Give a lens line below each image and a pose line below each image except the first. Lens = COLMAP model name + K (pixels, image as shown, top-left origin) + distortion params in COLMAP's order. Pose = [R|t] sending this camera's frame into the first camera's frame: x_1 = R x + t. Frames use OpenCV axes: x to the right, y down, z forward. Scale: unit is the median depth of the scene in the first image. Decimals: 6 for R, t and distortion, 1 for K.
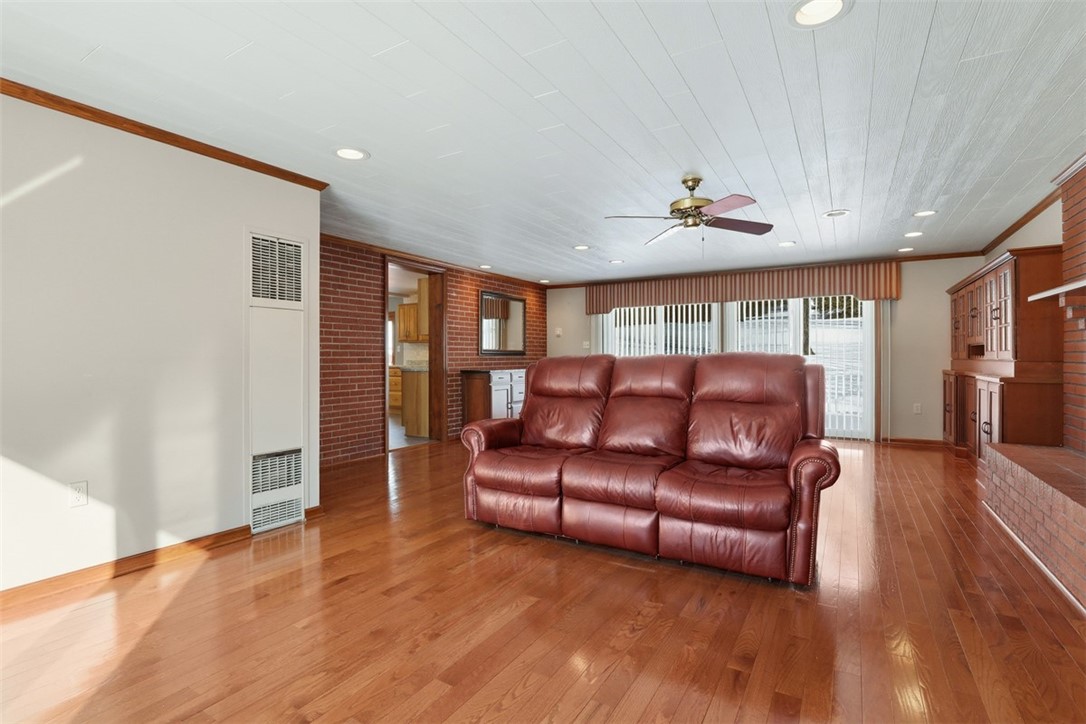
lens RADIAL K [[498.4, 0, 543.0], [0, 498.4, 362.0], [0, 0, 1]] dist [-0.032987, -0.000080]
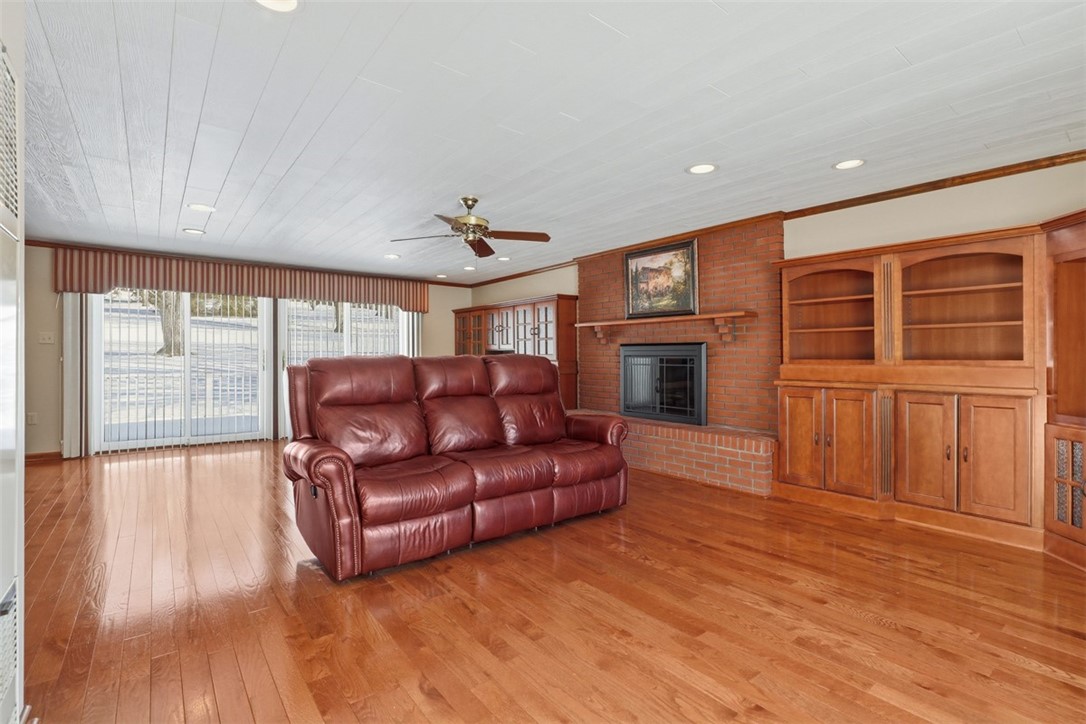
lens RADIAL K [[510.1, 0, 543.5], [0, 510.1, 356.3], [0, 0, 1]] dist [0.009508, 0.000143]
pose [[0.354422, 0.008051, 0.935051, -0.820559], [0.003743, 0.999943, -0.010028, -0.002008], [-0.935078, 0.007055, 0.354372, 0.503271]]
